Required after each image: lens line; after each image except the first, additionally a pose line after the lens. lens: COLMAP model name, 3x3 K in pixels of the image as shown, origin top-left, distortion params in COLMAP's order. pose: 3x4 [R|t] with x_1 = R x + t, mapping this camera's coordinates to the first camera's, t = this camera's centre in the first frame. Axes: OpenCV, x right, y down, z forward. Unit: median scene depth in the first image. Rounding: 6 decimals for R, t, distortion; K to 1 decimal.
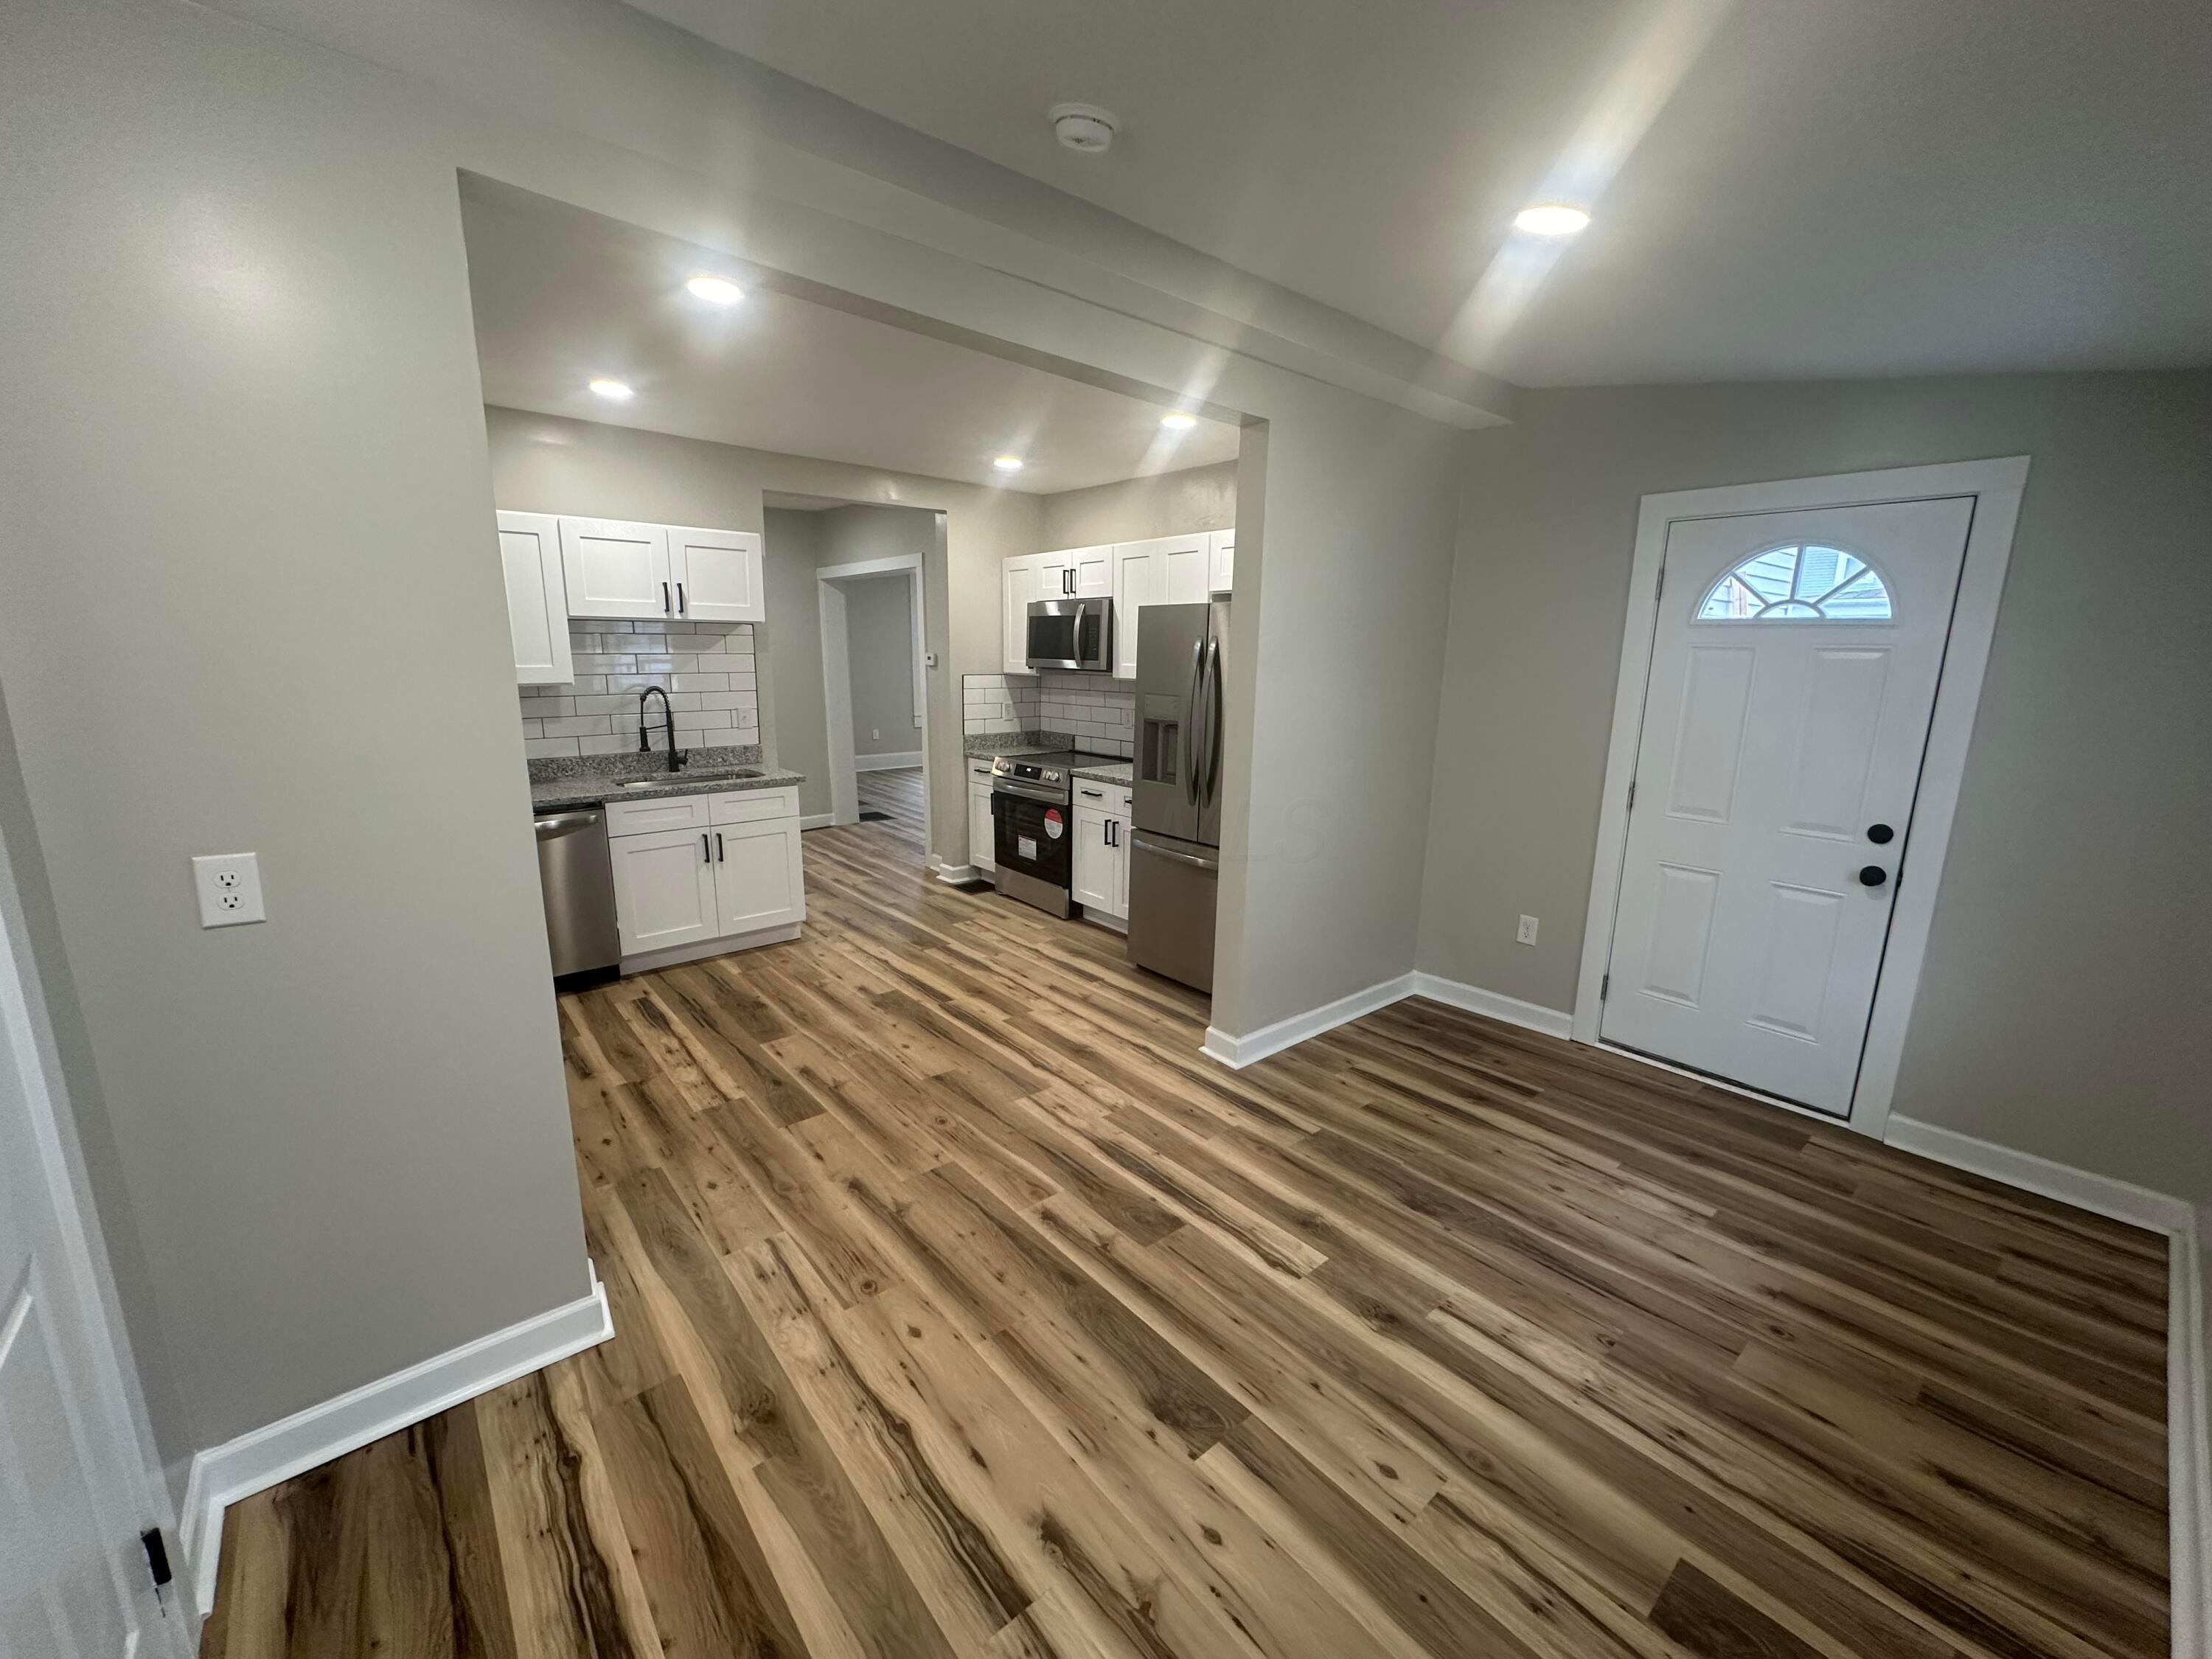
lens RADIAL K [[882.2, 0, 1106.0], [0, 882.2, 829.5], [0, 0, 1]] dist [-0.003424, 0.000810]
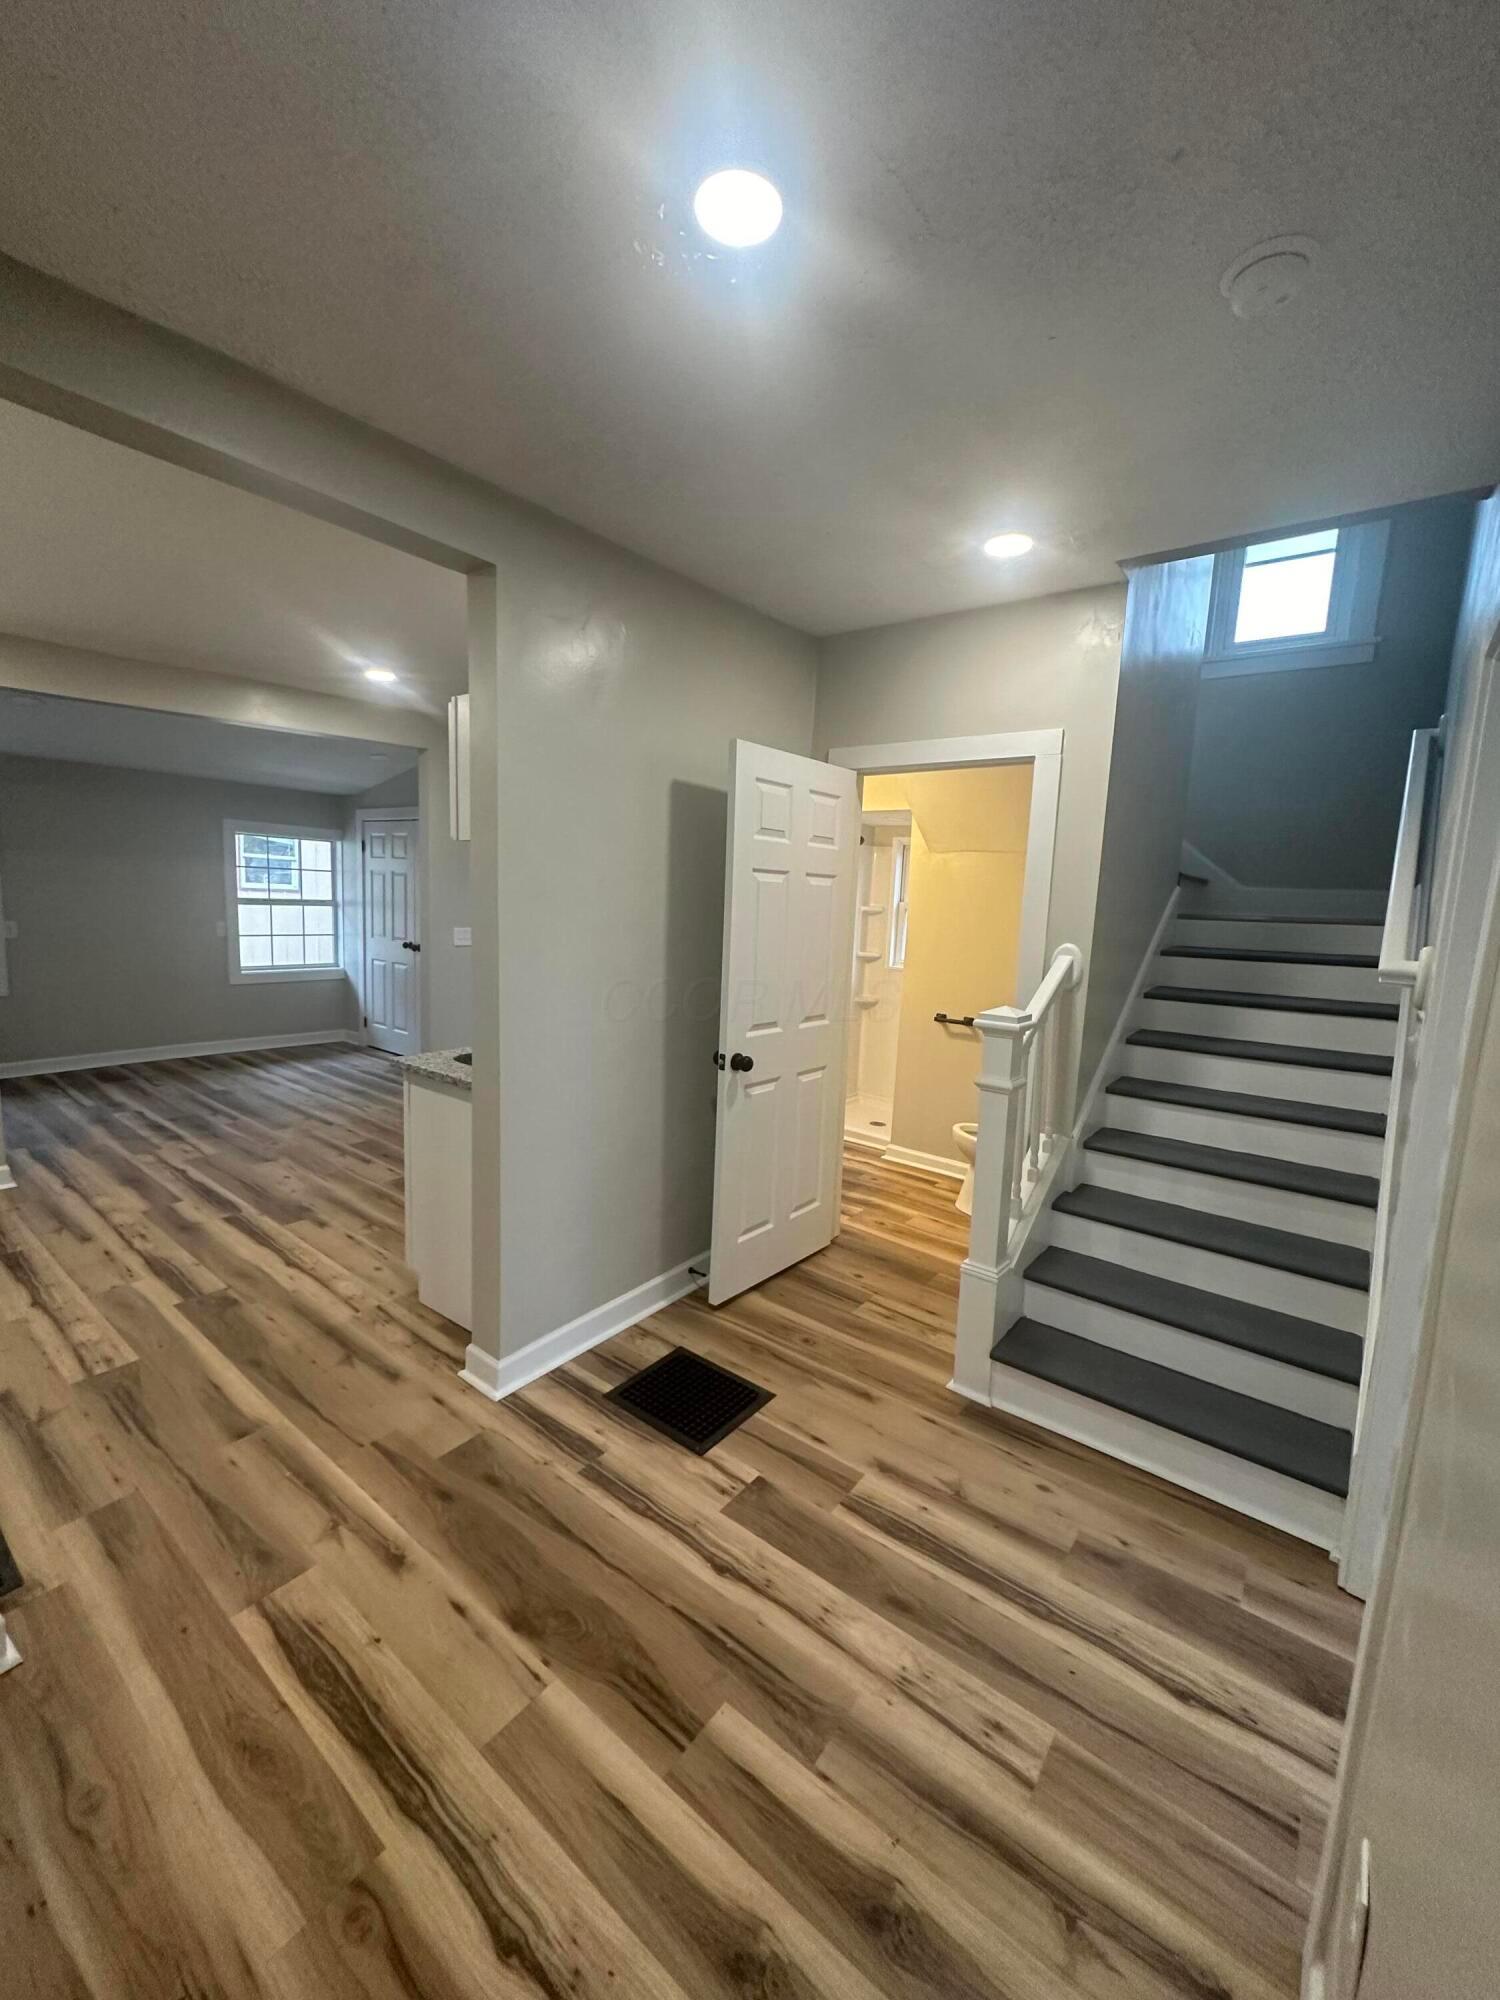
lens RADIAL K [[803.3, 0, 750.0], [0, 803.3, 1000.0], [0, 0, 1]] dist [0.001803, 0.000279]
pose [[-0.976479, -0.028870, -0.213673, -0.545318], [-0.098386, 0.941471, 0.322416, -0.381430], [0.191859, 0.335855, -0.922167, 1.842662]]
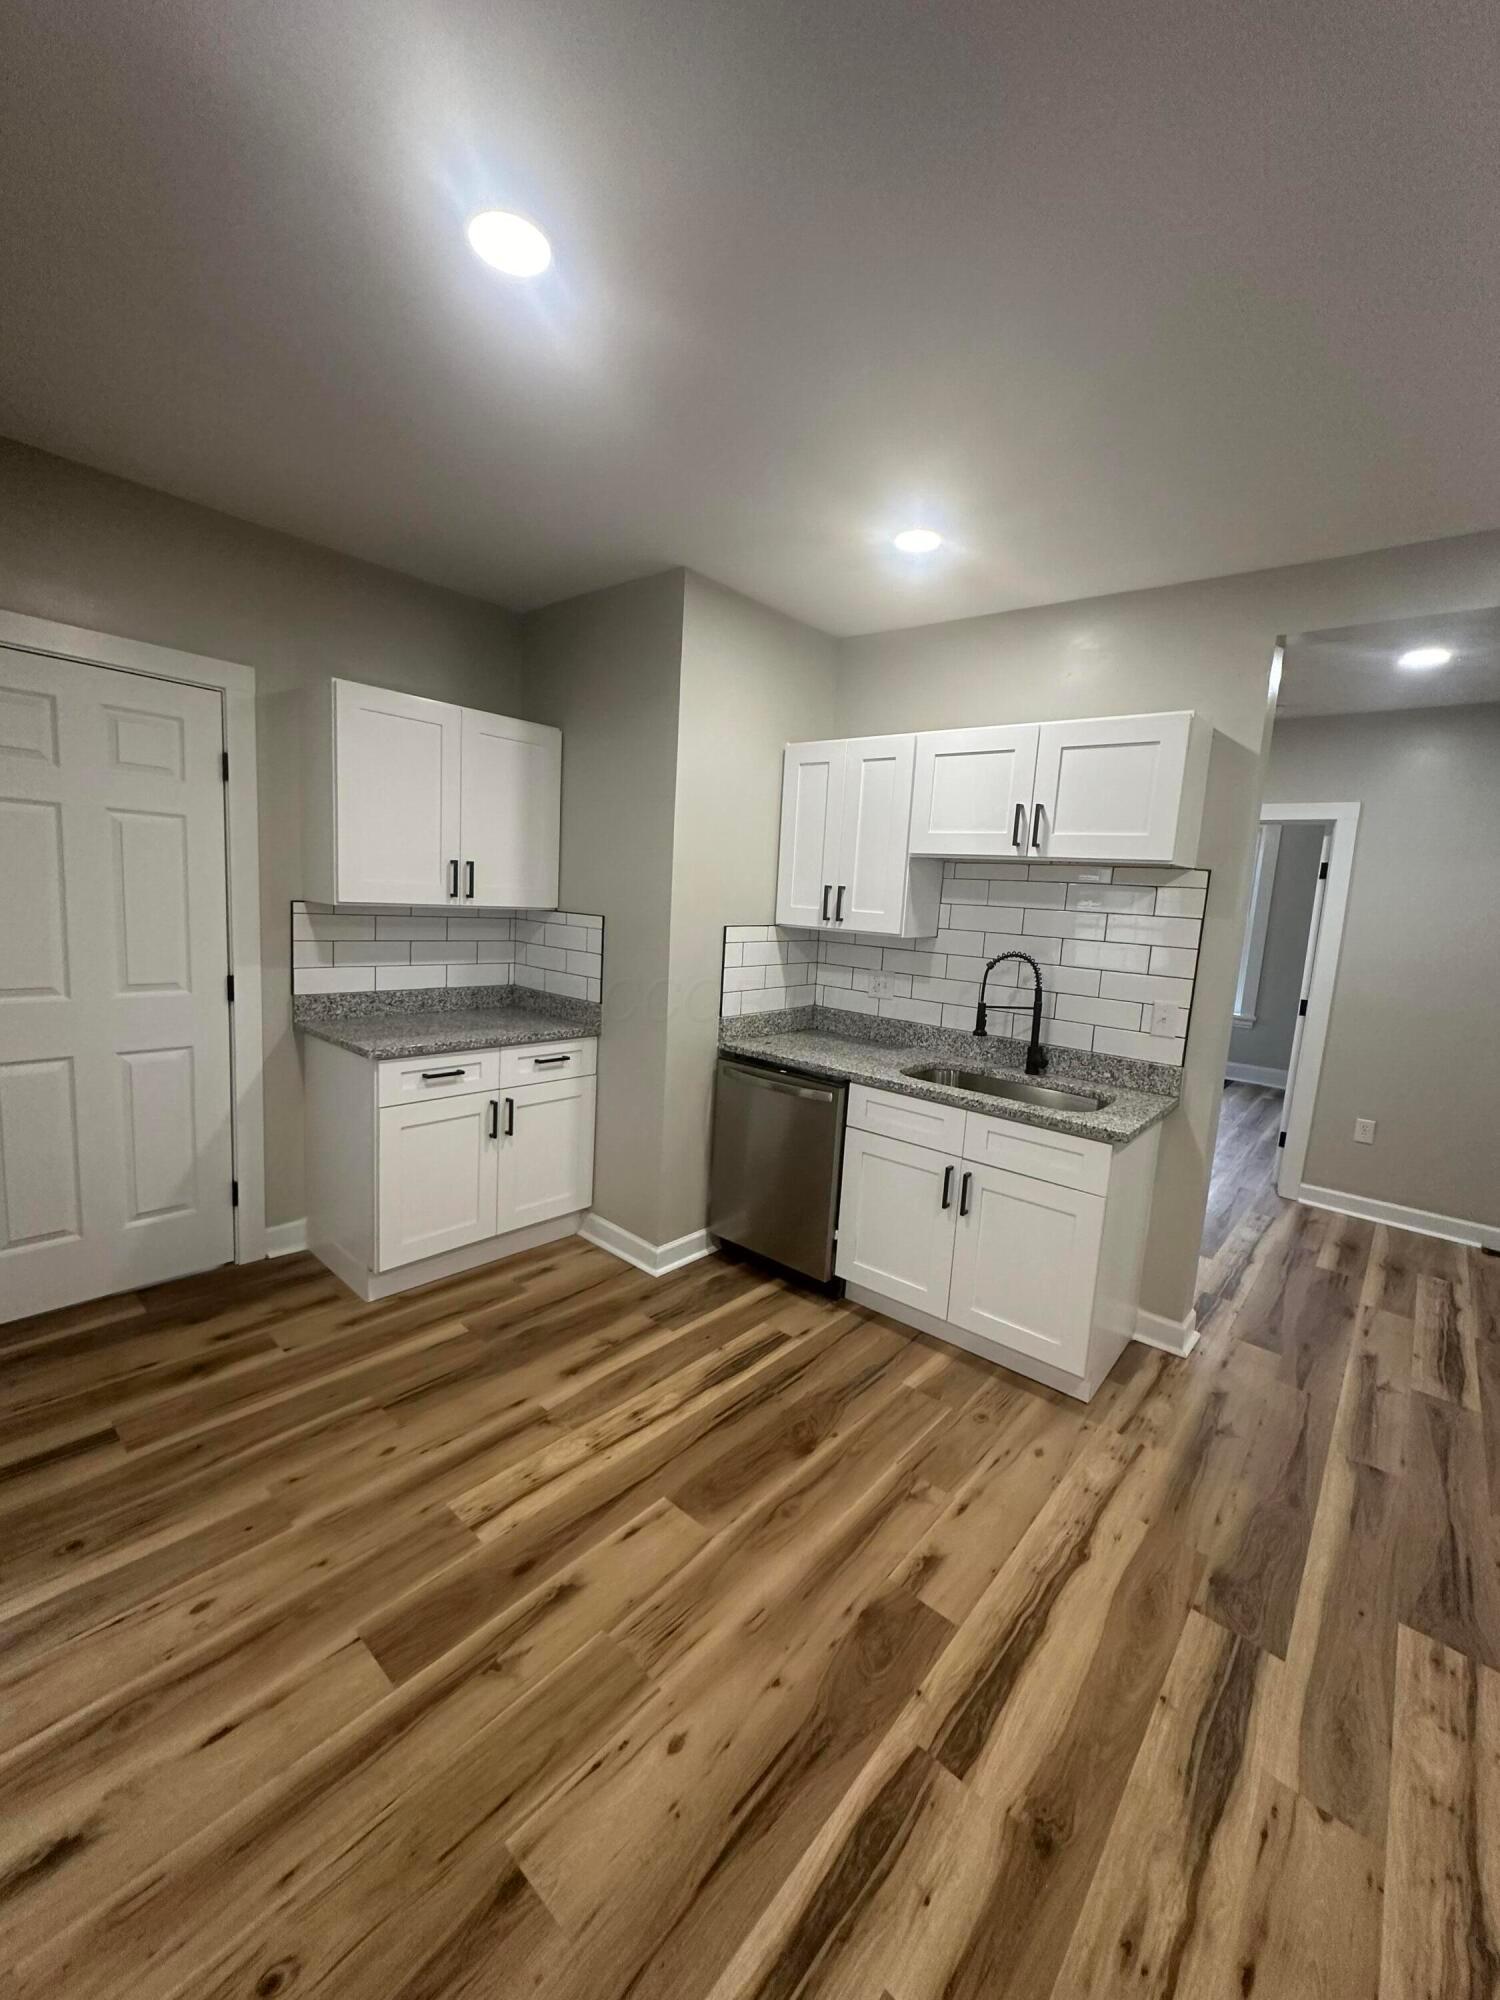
lens RADIAL K [[797.7, 0, 750.0], [0, 797.7, 1000.0], [0, 0, 1]] dist [-0.003424, 0.000810]
pose [[0.158634, 0.134421, -0.978144, 0.105876], [-0.260550, 0.961271, 0.089847, -0.140701], [0.952339, 0.240603, 0.187514, 0.756408]]
